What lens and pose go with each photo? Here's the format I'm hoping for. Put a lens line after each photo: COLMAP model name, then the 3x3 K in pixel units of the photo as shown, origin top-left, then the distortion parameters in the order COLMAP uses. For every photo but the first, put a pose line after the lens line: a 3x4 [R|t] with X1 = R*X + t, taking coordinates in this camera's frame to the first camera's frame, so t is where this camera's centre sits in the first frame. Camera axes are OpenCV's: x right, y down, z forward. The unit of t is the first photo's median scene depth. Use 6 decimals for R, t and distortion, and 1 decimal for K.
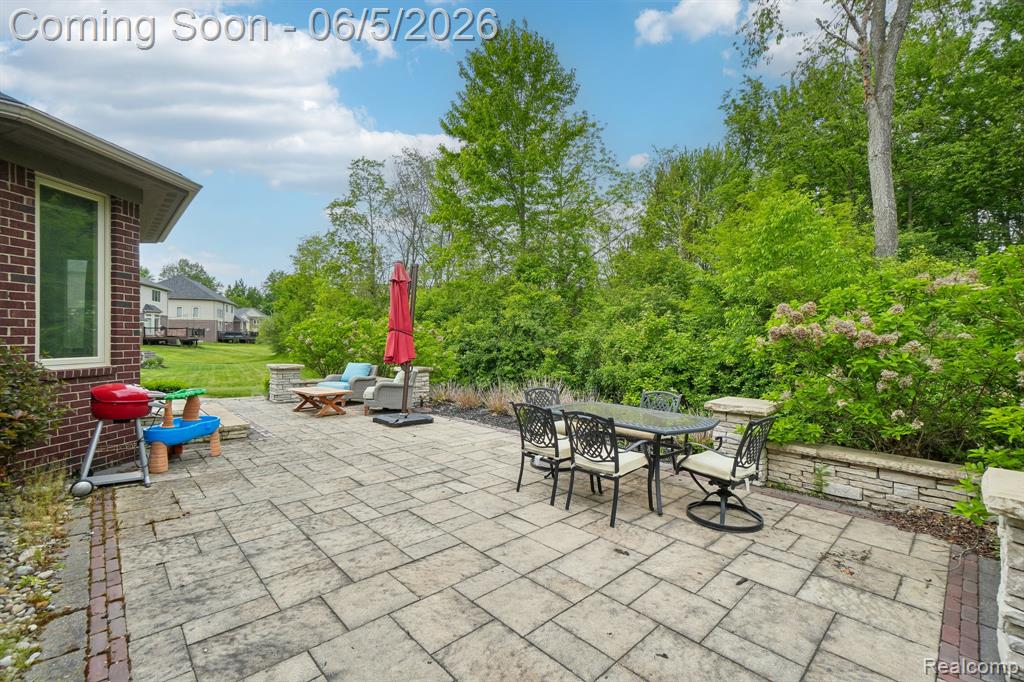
lens RADIAL K [[448.4, 0, 512.0], [0, 448.4, 341.0], [0, 0, 1]] dist [-0.022617, 0.000125]
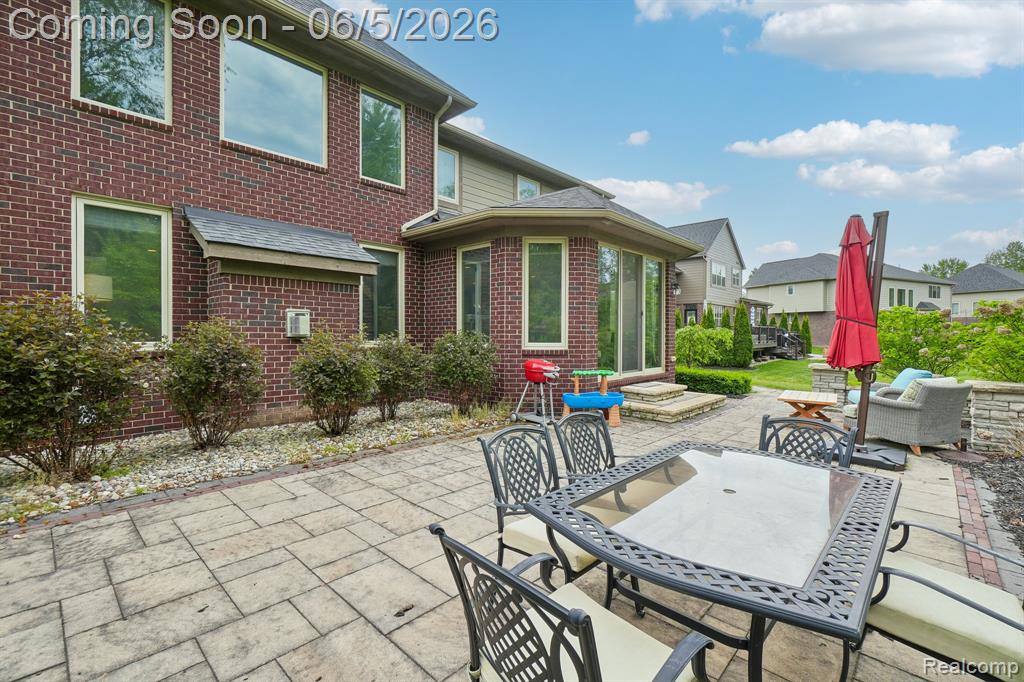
lens RADIAL K [[448.4, 0, 512.0], [0, 448.4, 341.0], [0, 0, 1]] dist [-0.022617, 0.000125]
pose [[0.061518, 0.010012, -0.998056, 0.979215], [-0.011622, 0.999889, 0.009314, 0.025747], [0.998038, 0.011027, 0.061627, 1.132978]]
